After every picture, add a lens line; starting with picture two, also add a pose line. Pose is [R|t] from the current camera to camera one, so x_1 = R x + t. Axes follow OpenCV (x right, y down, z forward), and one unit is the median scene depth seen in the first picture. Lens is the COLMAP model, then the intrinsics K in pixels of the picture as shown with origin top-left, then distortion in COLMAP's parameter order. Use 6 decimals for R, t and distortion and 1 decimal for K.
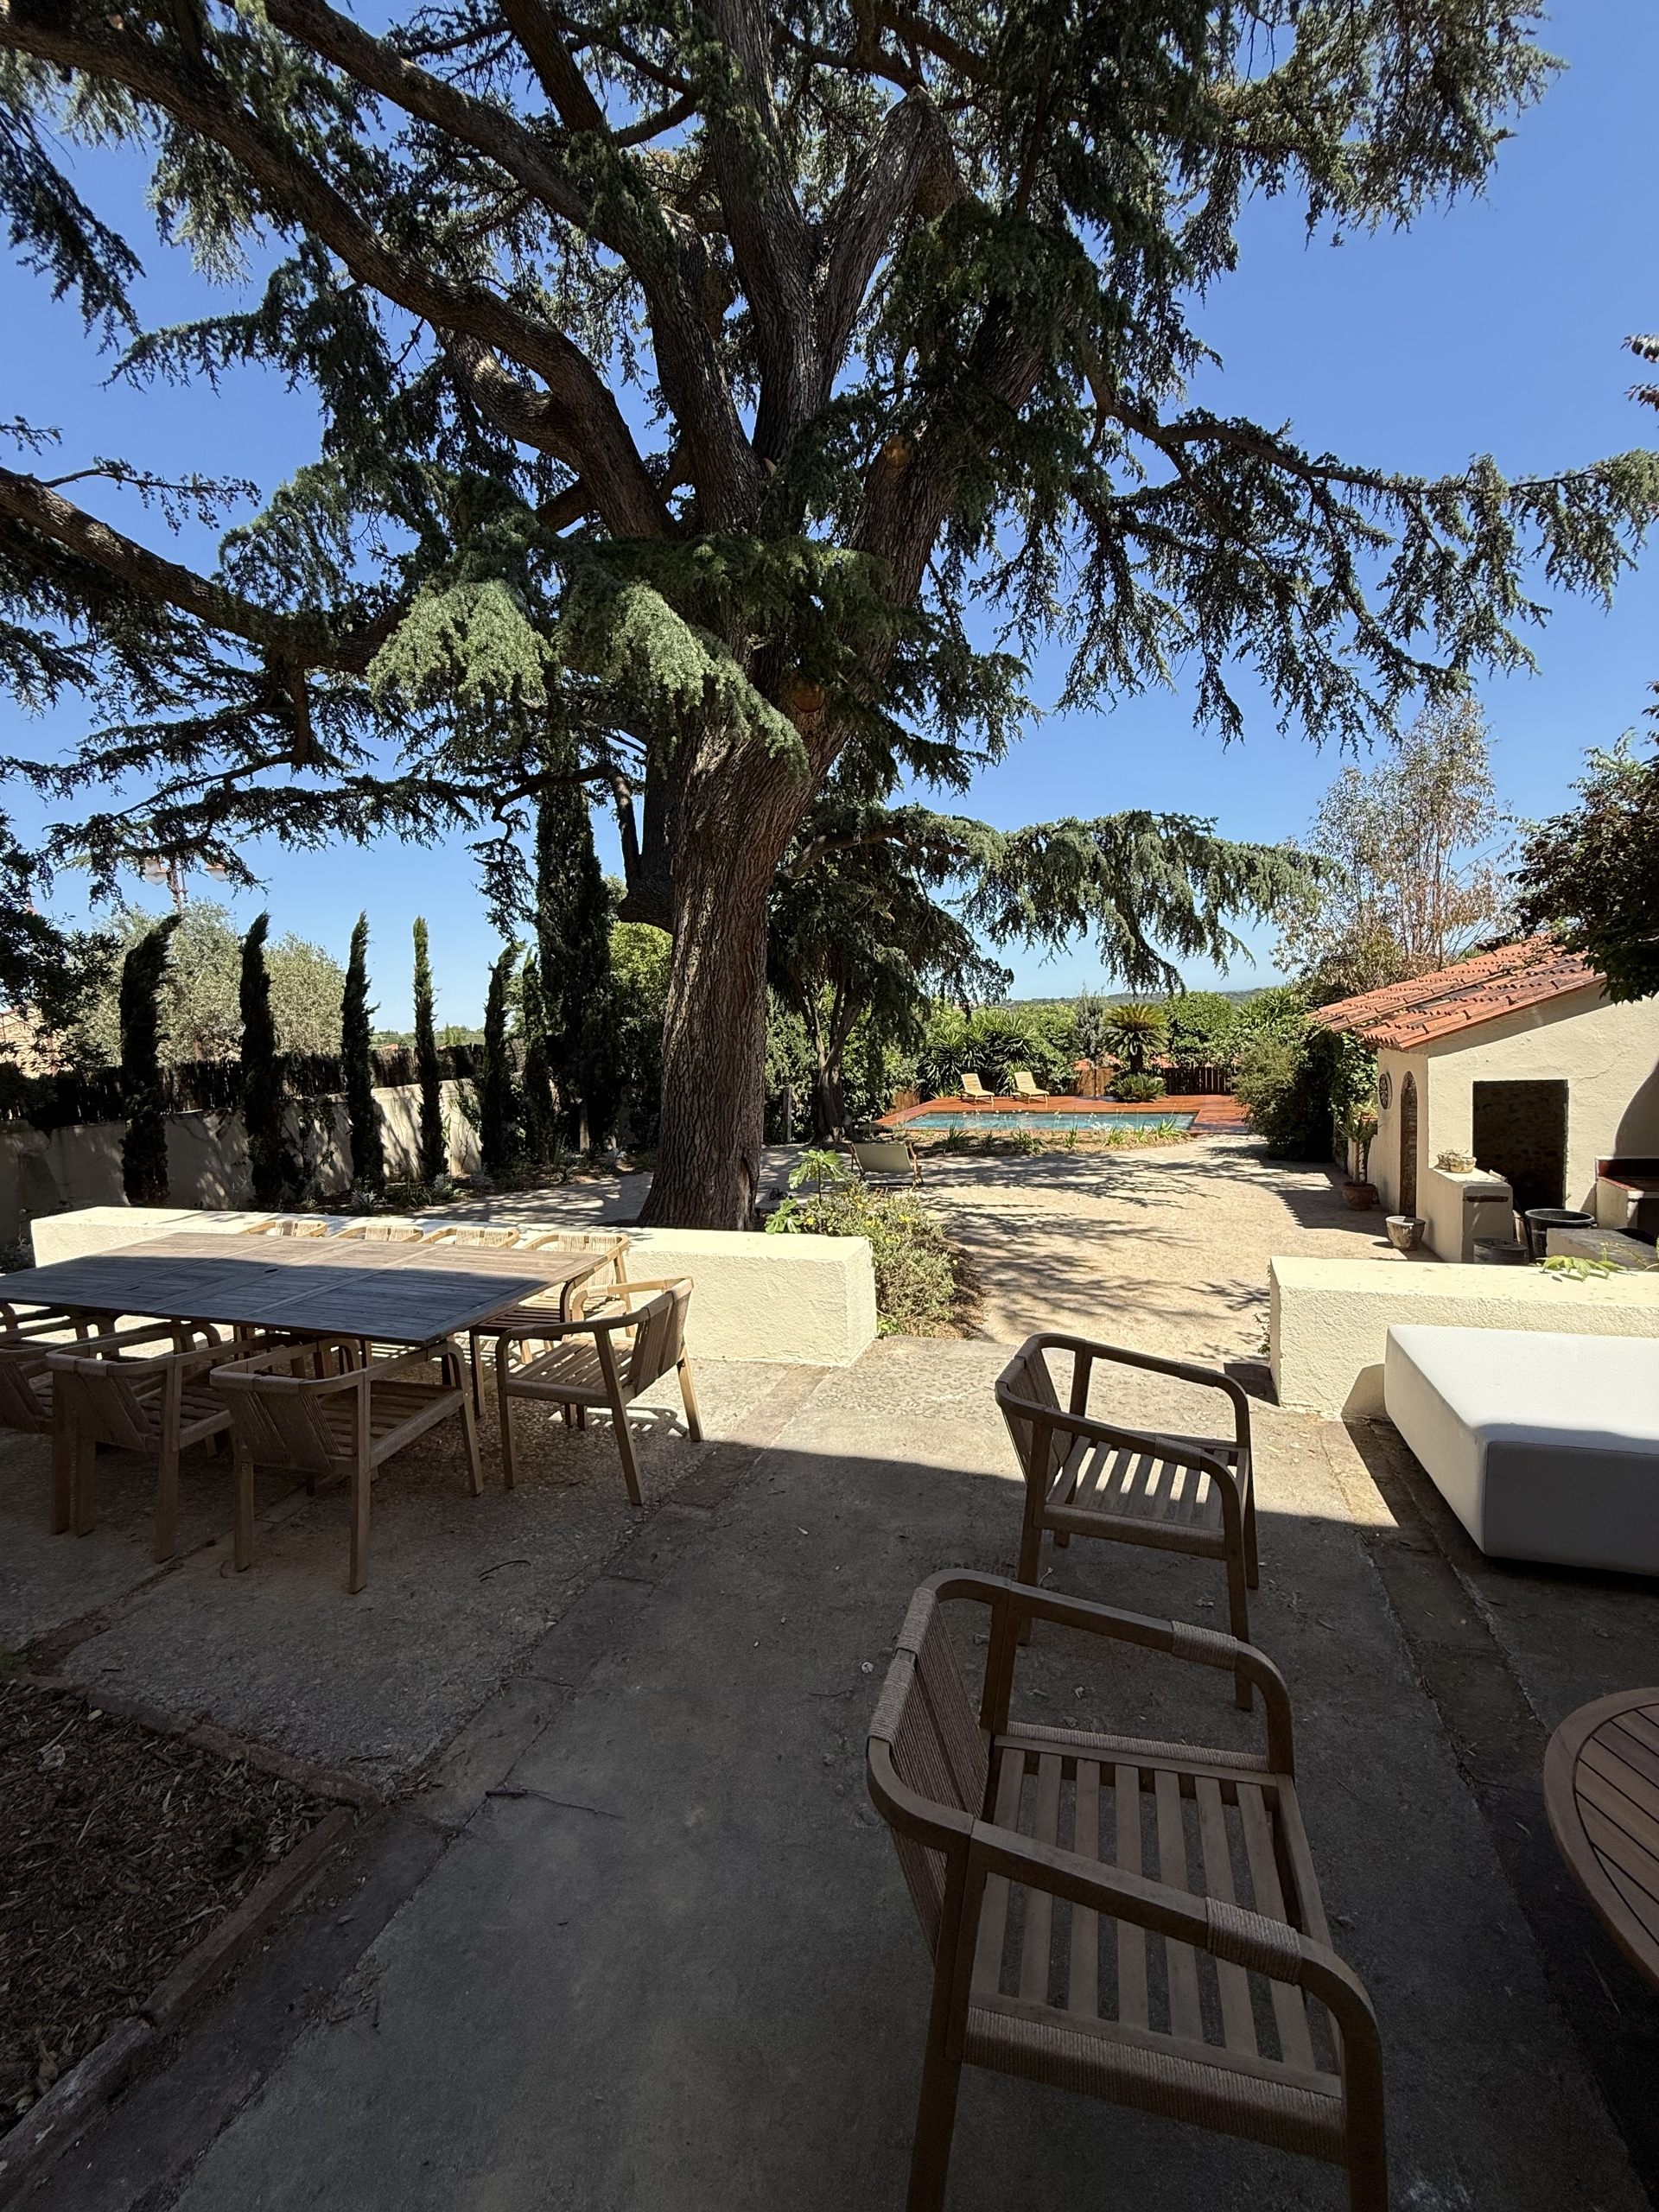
lens RADIAL K [[883.9, 0, 829.4], [0, 883.9, 1103.9], [0, 0, 1]] dist [-0.000779, -0.000251]
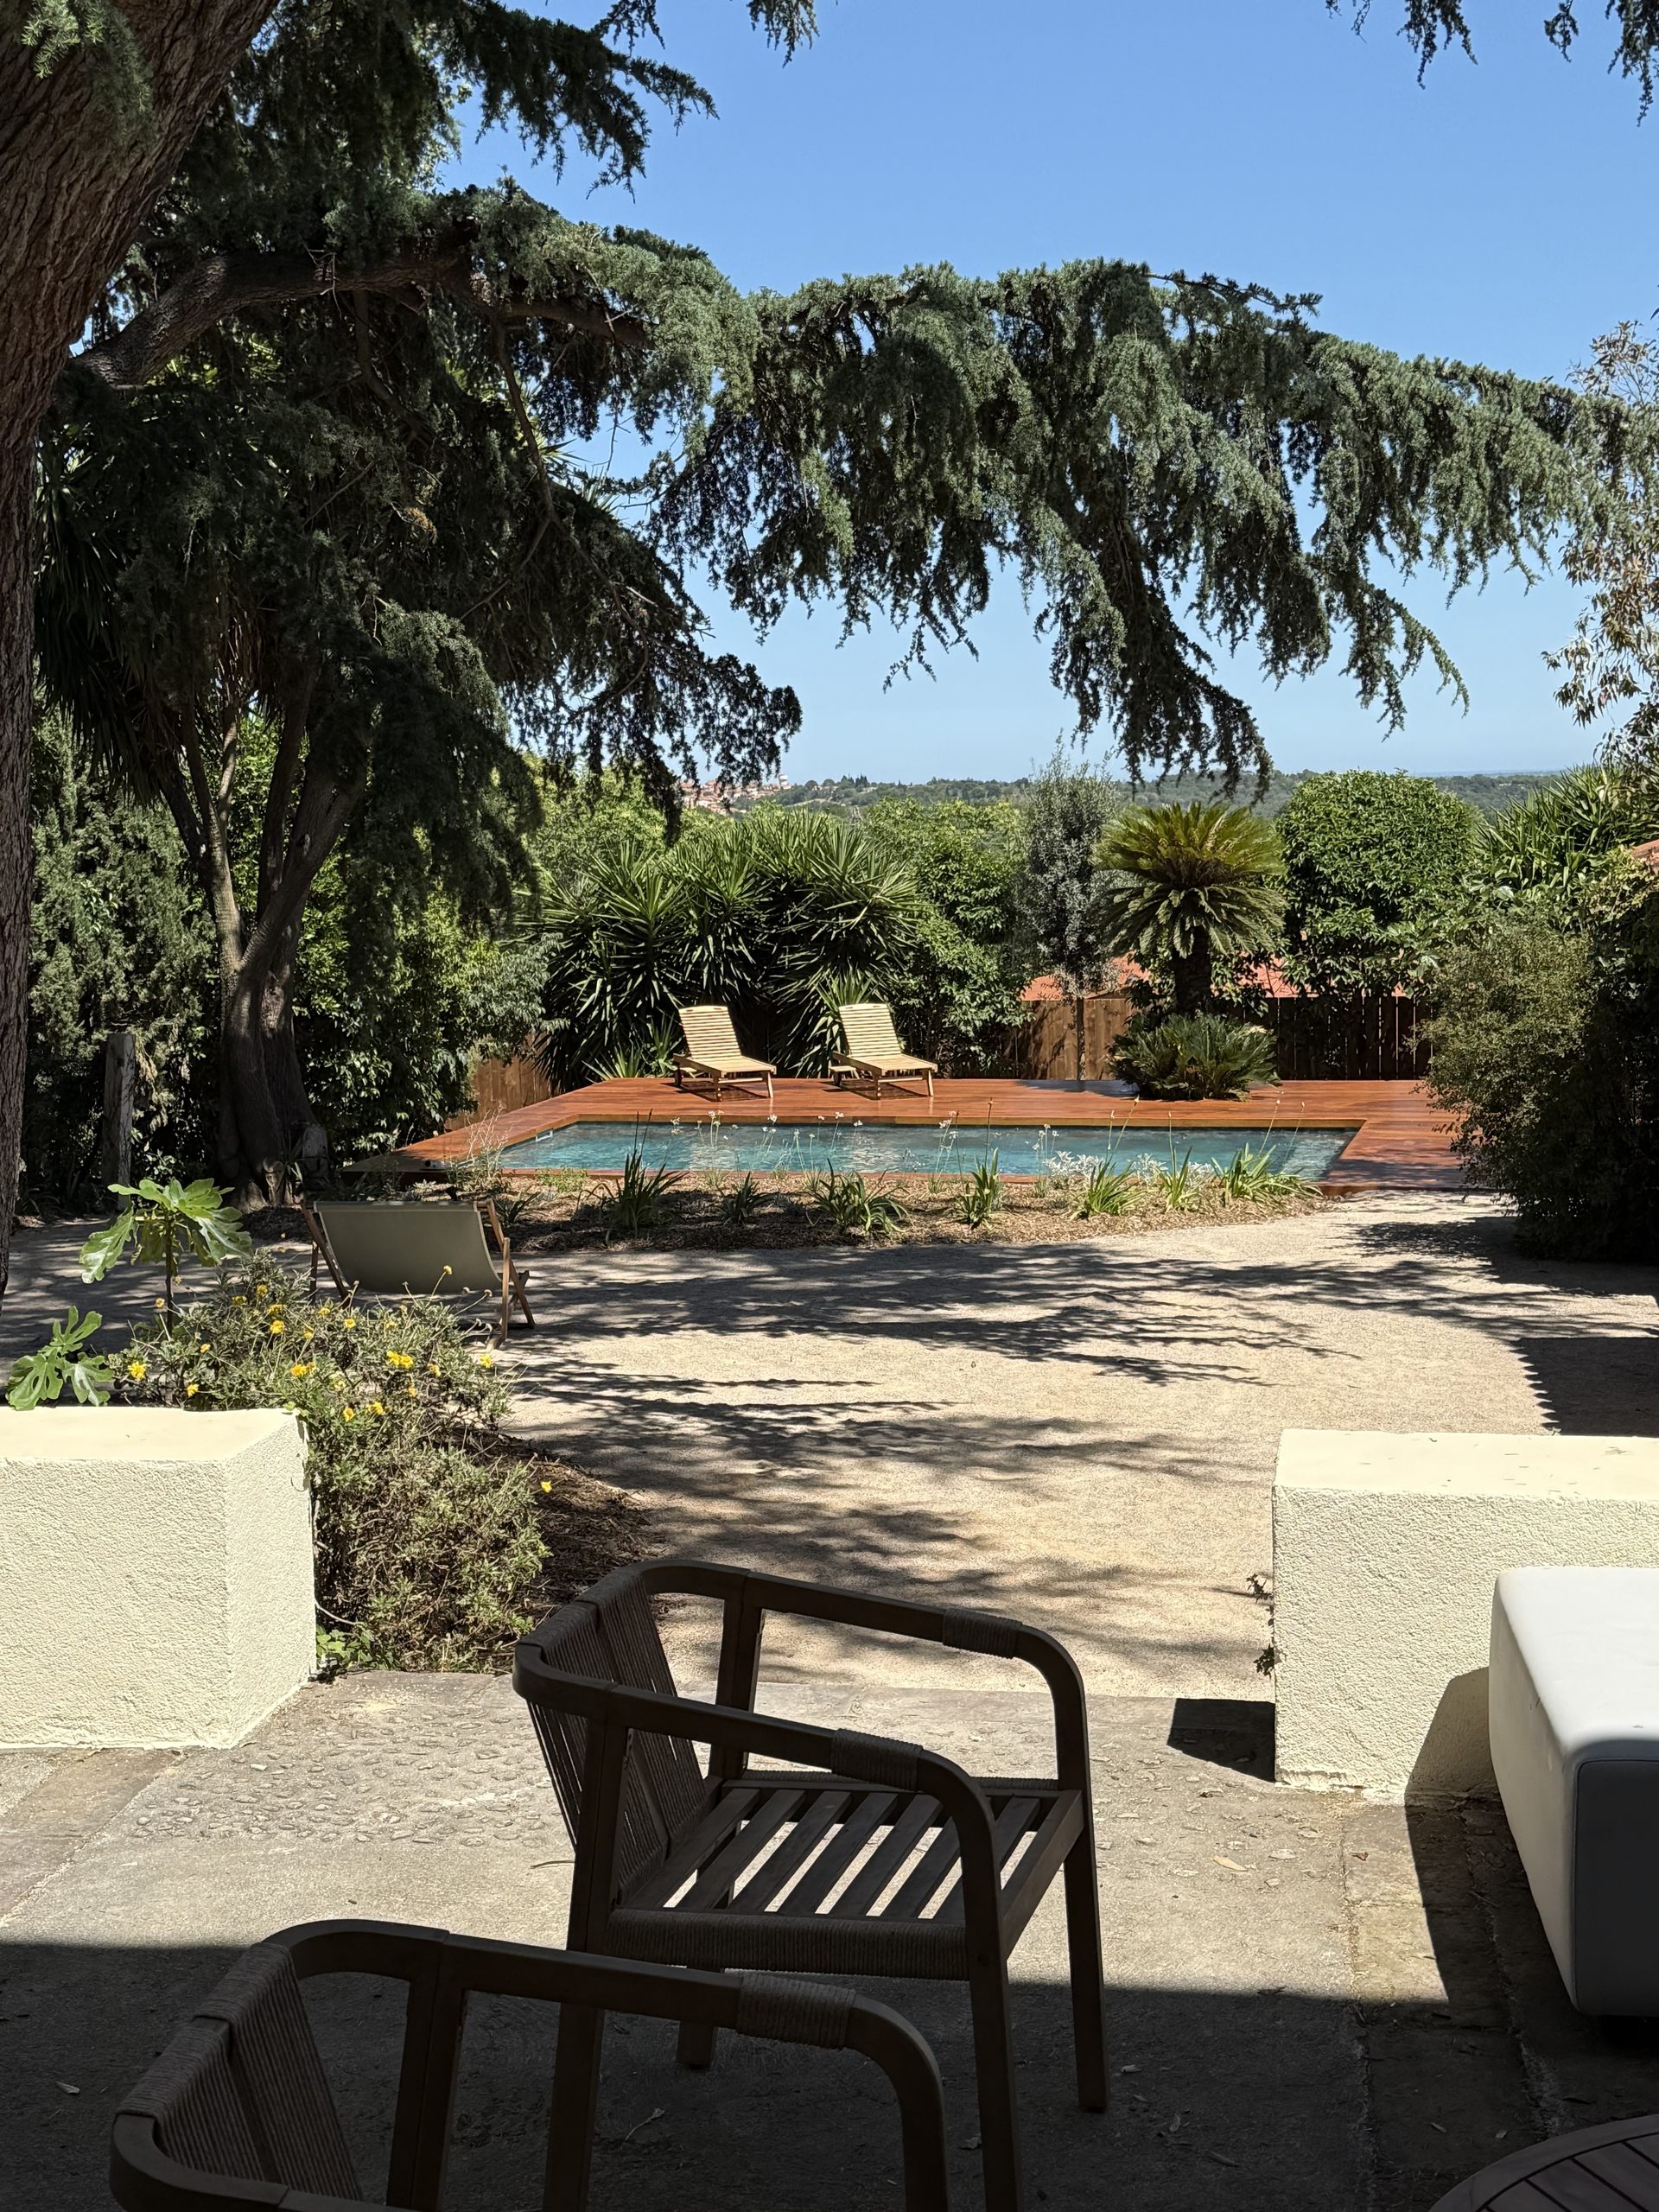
lens RADIAL K [[2842.2, 0, 814.9], [0, 2842.2, 1129.6], [0, 0, 1]] dist [0.169444, -0.344524]
pose [[0.982751, 0.009868, 0.184670, 0.014509], [-0.011364, 0.999911, 0.007046, 0.009473], [-0.184584, -0.009024, 0.982775, -0.092535]]
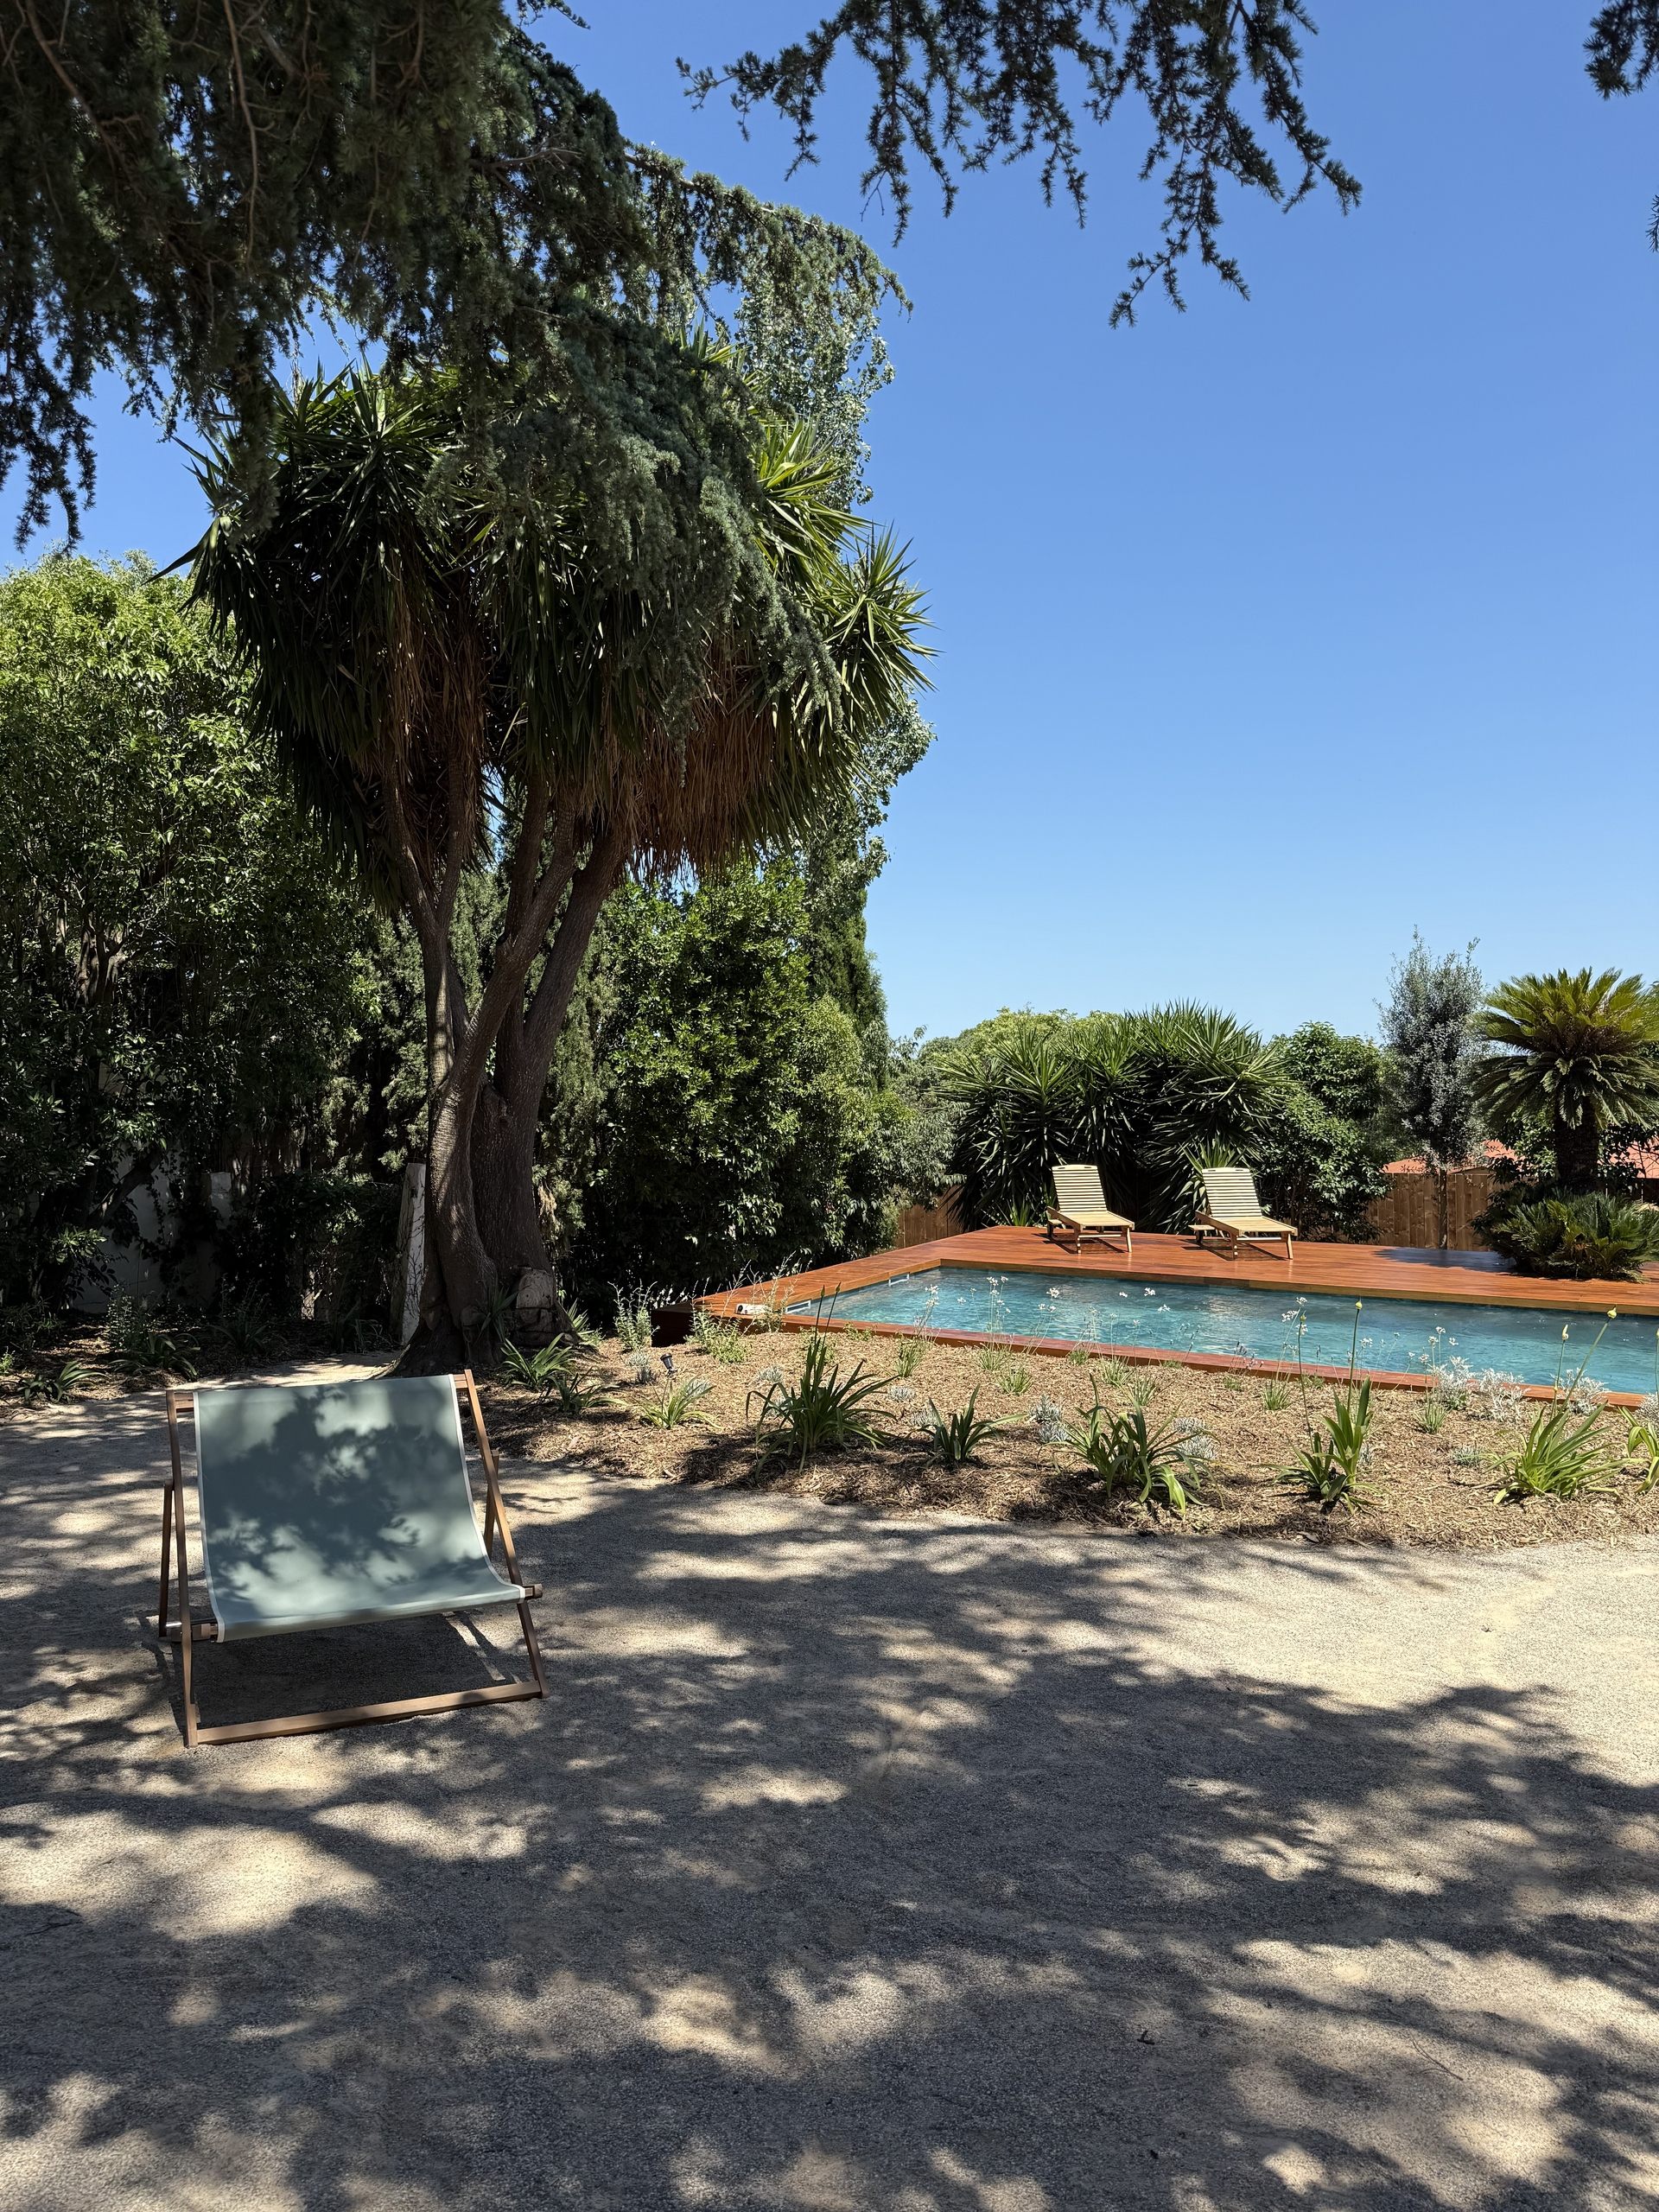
lens RADIAL K [[1542.5, 0, 833.1], [0, 1542.5, 1104.6], [0, 0, 1]] dist [0.165442, -0.322362]
pose [[0.996037, 0.049234, -0.074067, 0.267741], [-0.054845, 0.995618, -0.075736, -0.013385], [0.070014, 0.079498, 0.994373, 0.928026]]
